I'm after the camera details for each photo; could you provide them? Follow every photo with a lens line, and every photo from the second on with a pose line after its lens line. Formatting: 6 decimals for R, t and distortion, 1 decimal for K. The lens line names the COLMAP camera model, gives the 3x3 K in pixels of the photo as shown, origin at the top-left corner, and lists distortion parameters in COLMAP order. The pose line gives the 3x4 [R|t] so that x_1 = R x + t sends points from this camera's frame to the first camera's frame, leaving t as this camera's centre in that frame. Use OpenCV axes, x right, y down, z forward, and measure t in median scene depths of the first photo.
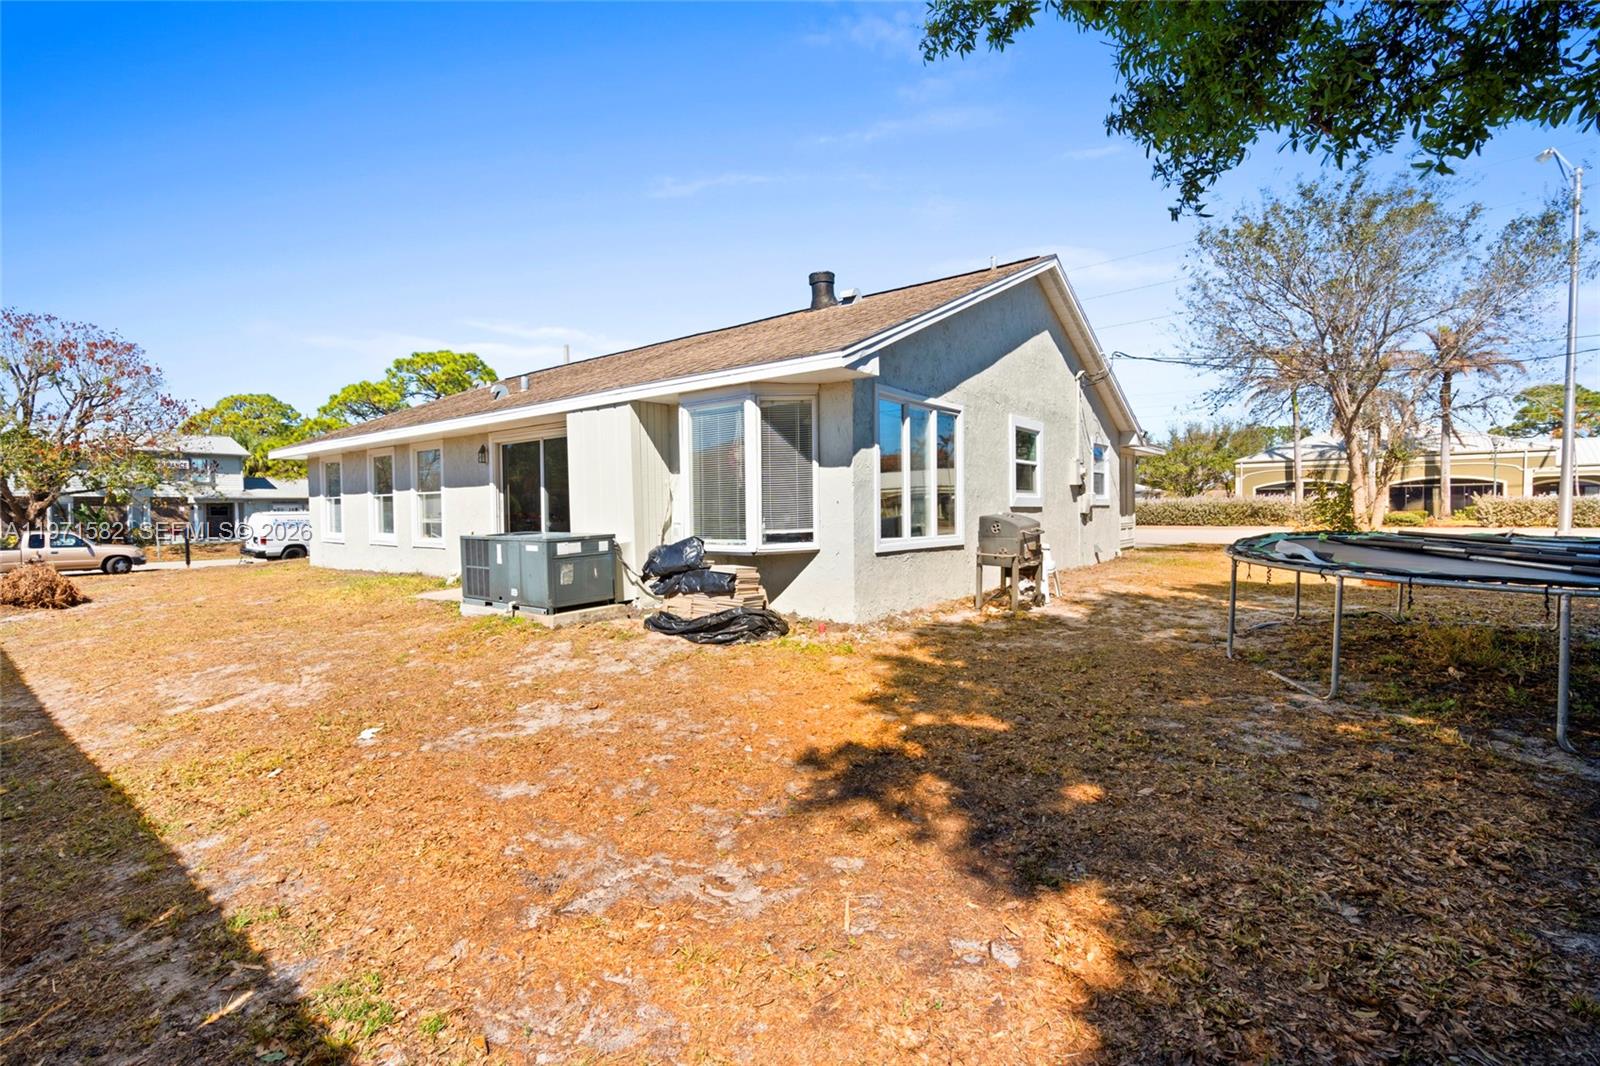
lens RADIAL K [[727.0, 0, 800.0], [0, 727.0, 533.0], [0, 0, 1]] dist [0.000535, 0.000011]
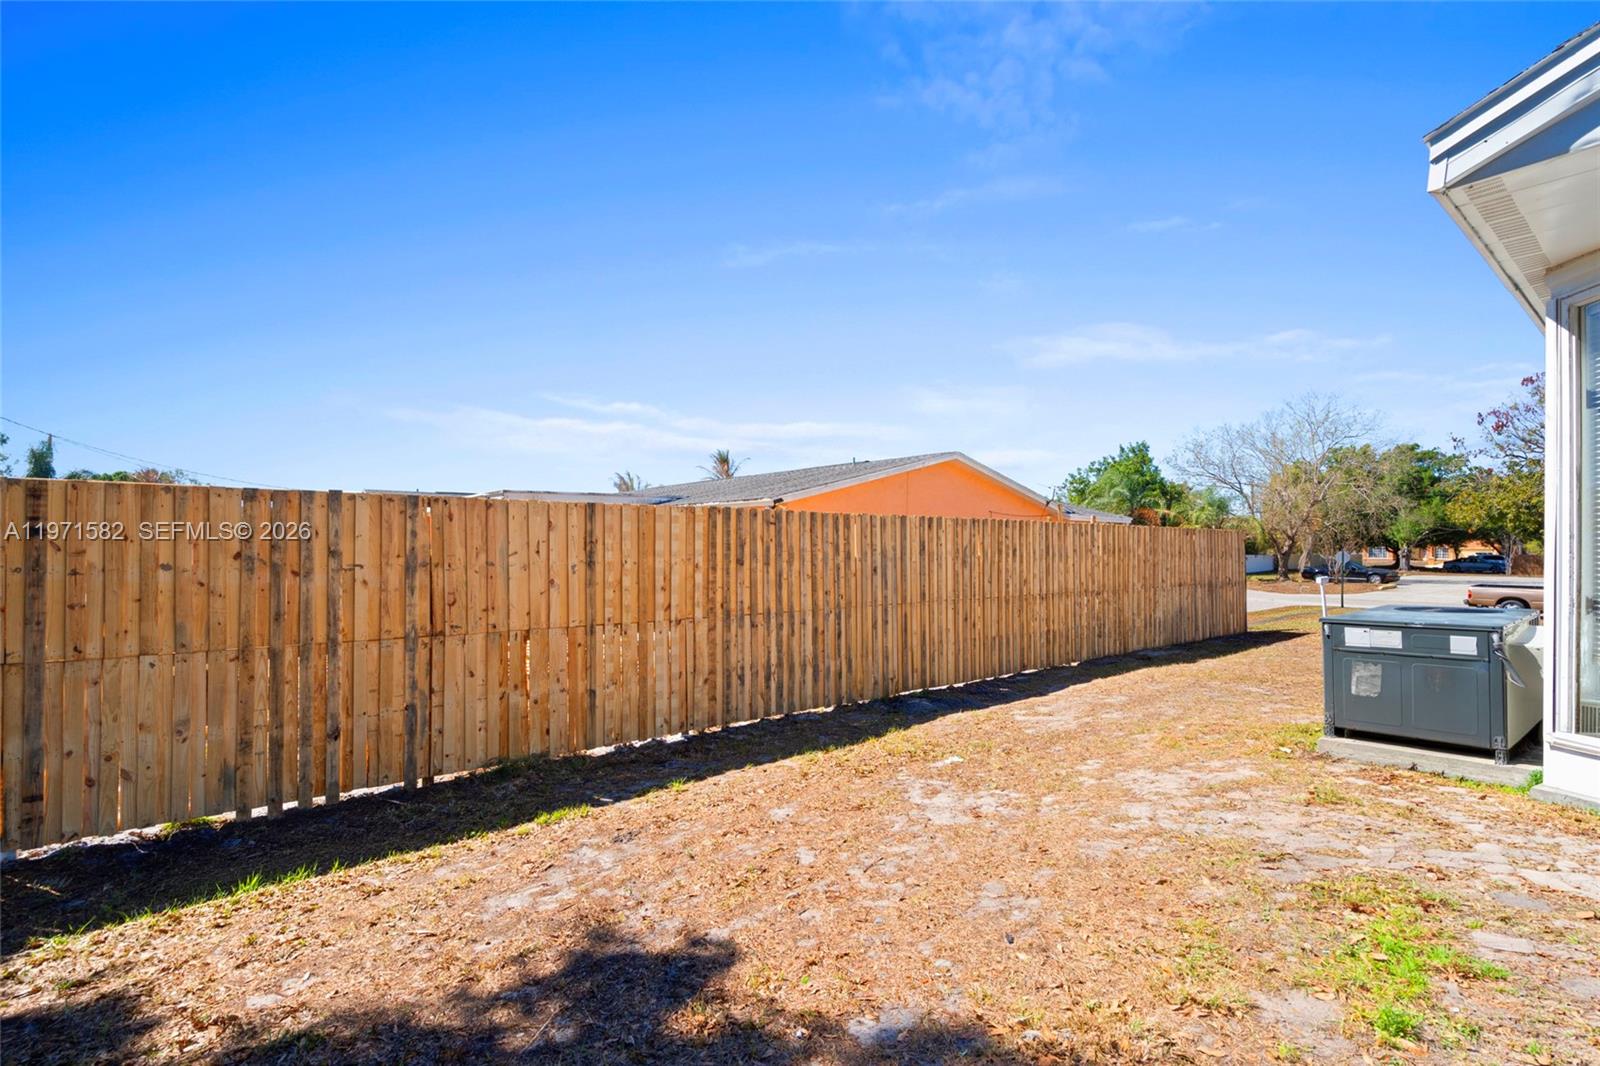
lens RADIAL K [[727.0, 0, 800.0], [0, 727.0, 533.0], [0, 0, 1]] dist [0.000535, 0.000011]
pose [[-0.230656, -0.006036, -0.973017, 0.378664], [-0.035515, 0.999367, 0.002219, -0.050273], [0.972387, 0.035069, -0.230724, 0.652541]]
